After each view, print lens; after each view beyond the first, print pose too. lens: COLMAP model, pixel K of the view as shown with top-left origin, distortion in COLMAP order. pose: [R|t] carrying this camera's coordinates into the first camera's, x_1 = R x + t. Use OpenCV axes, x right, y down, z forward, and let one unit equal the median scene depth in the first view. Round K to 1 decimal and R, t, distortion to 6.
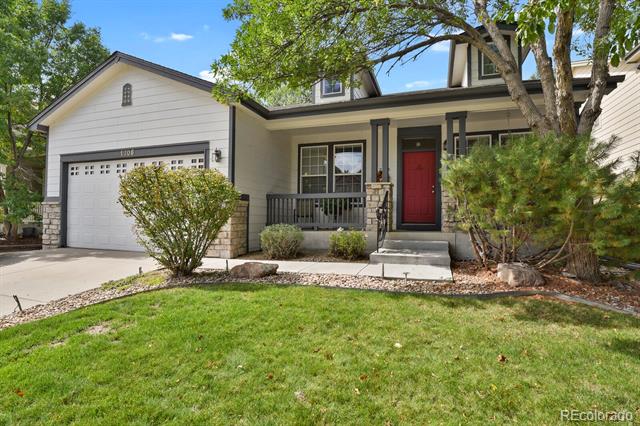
lens RADIAL K [[335.3, 0, 317.6], [0, 335.3, 213.4], [0, 0, 1]] dist [-0.027233, 0.000273]
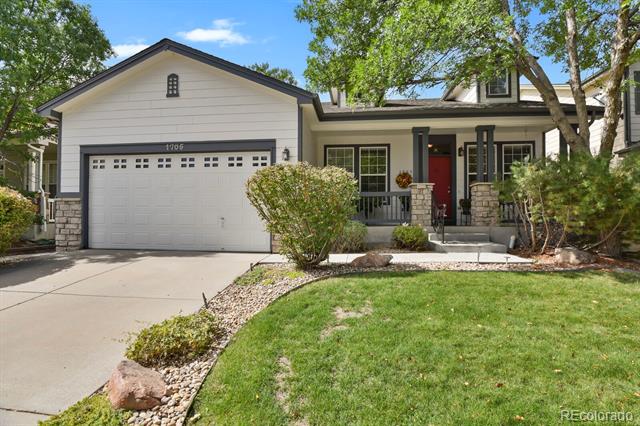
lens RADIAL K [[335.3, 0, 317.6], [0, 335.3, 213.4], [0, 0, 1]] dist [-0.027233, 0.000273]
pose [[0.973442, -0.003424, 0.228906, -0.390081], [0.002624, 0.999989, 0.003799, 0.005039], [-0.228917, -0.003098, 0.973441, -0.021394]]
